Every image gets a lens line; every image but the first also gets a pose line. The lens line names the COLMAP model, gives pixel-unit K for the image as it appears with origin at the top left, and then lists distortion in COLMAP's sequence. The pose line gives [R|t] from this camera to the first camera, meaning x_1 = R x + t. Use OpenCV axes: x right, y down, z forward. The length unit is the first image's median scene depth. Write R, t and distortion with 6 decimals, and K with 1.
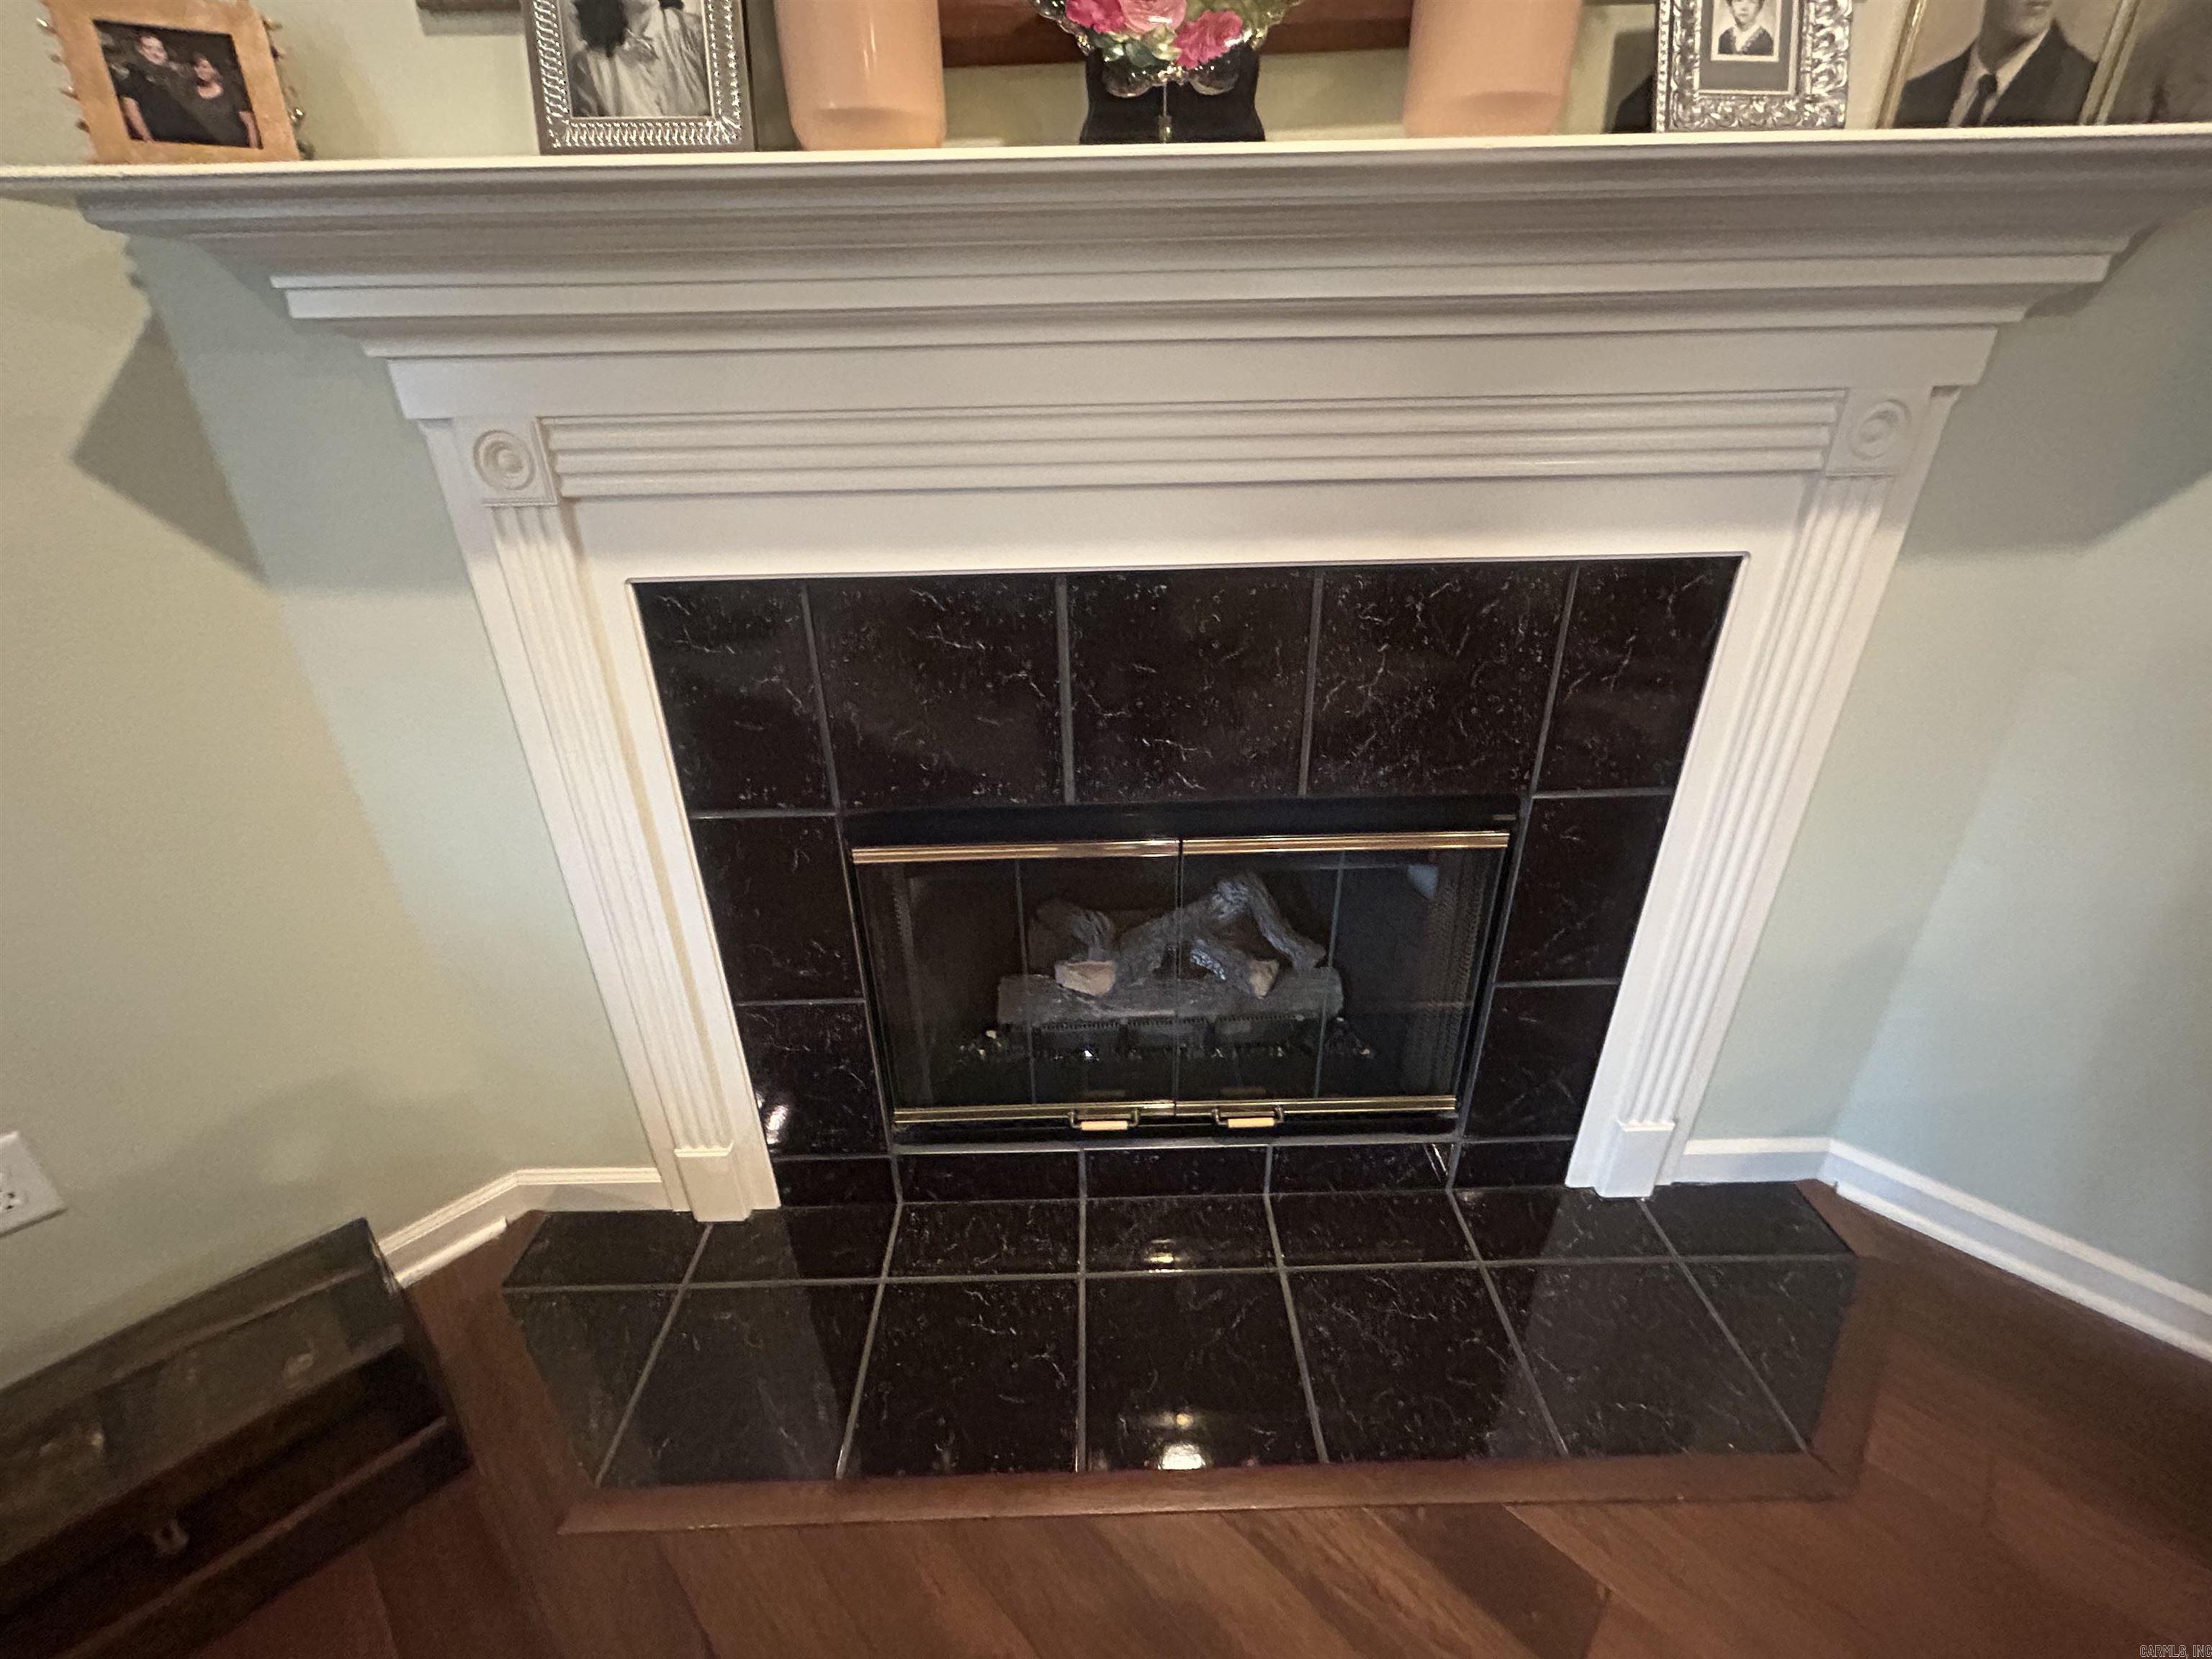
lens RADIAL K [[922.0, 0, 1106.0], [0, 922.0, 829.5], [0, 0, 1]] dist [-0.002209, -0.000298]
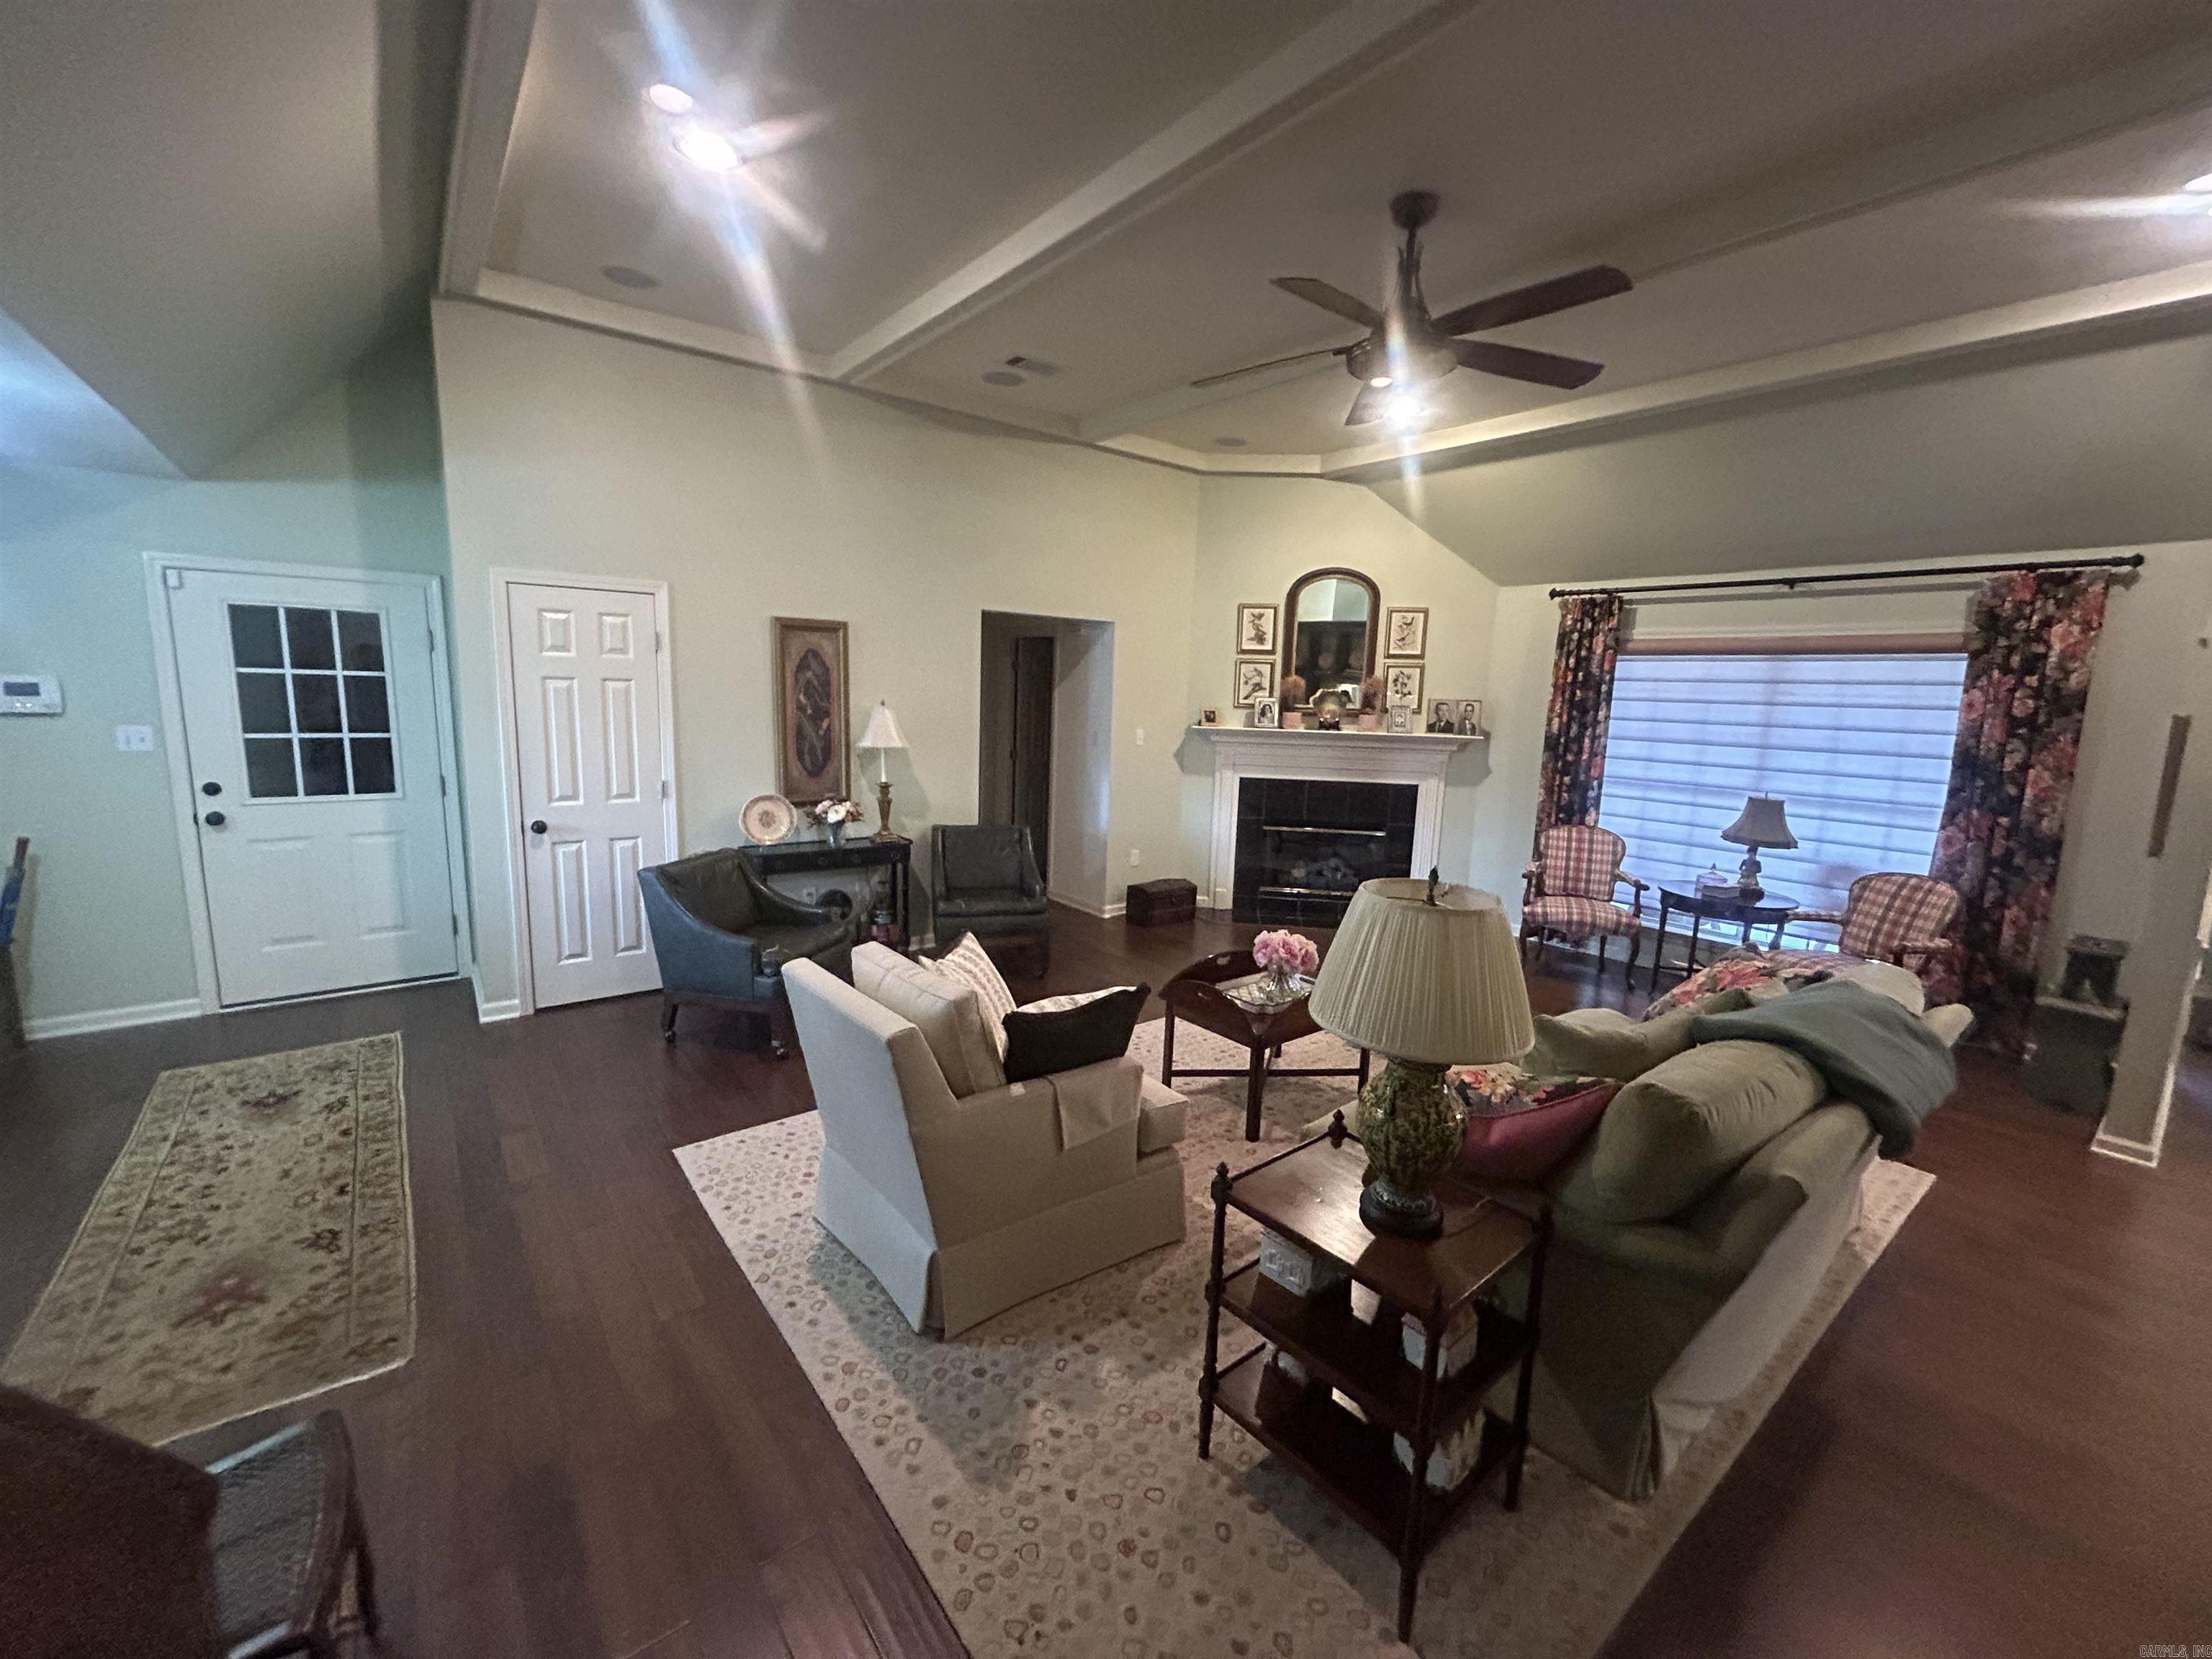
lens RADIAL K [[896.1, 0, 1101.9], [0, 896.1, 825.4], [0, 0, 1]] dist [-0.001830, 0.001978]
pose [[0.988547, 0.071242, -0.133042, -0.591182], [-0.109210, 0.946124, -0.304831, 2.004471], [0.104158, 0.315869, 0.943068, -4.761813]]
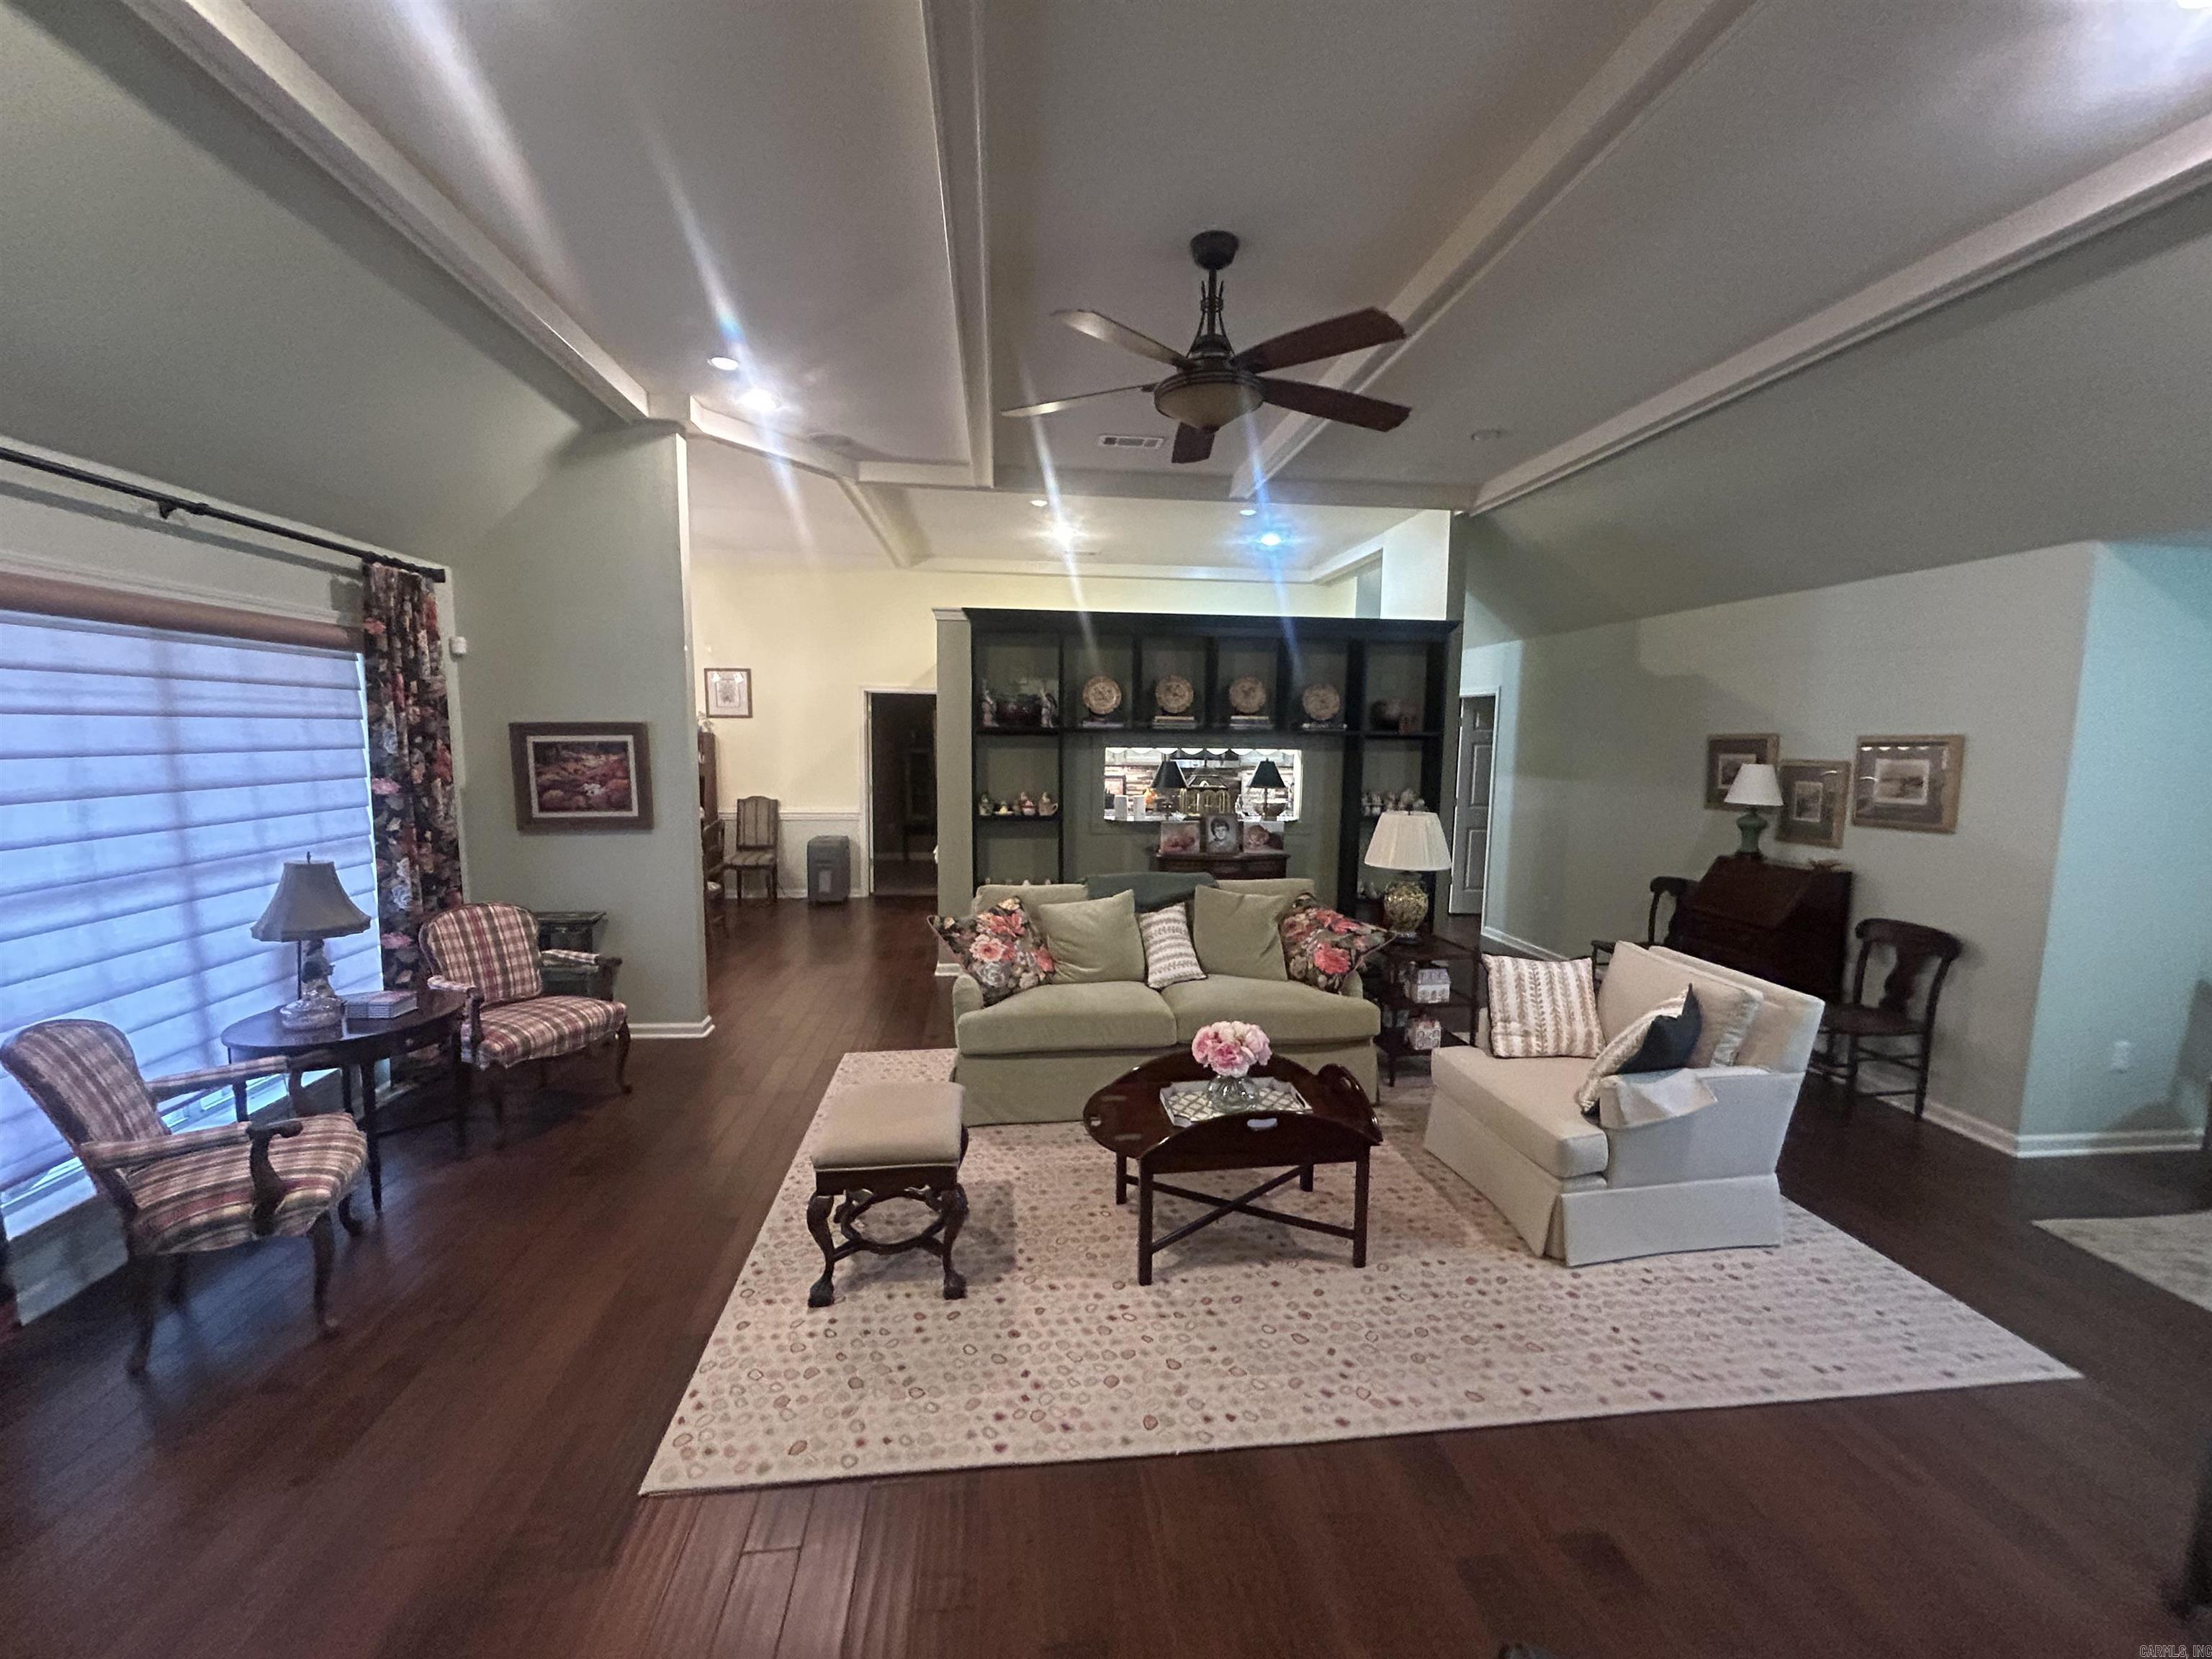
lens RADIAL K [[893.9, 0, 1102.0], [0, 893.9, 825.7], [0, 0, 1]] dist [0.007092, -0.000209]
pose [[-0.769549, -0.060655, 0.635701, -1.711374], [0.288946, 0.854671, 0.431333, -0.458814], [-0.569477, 0.515615, -0.640185, 0.089861]]
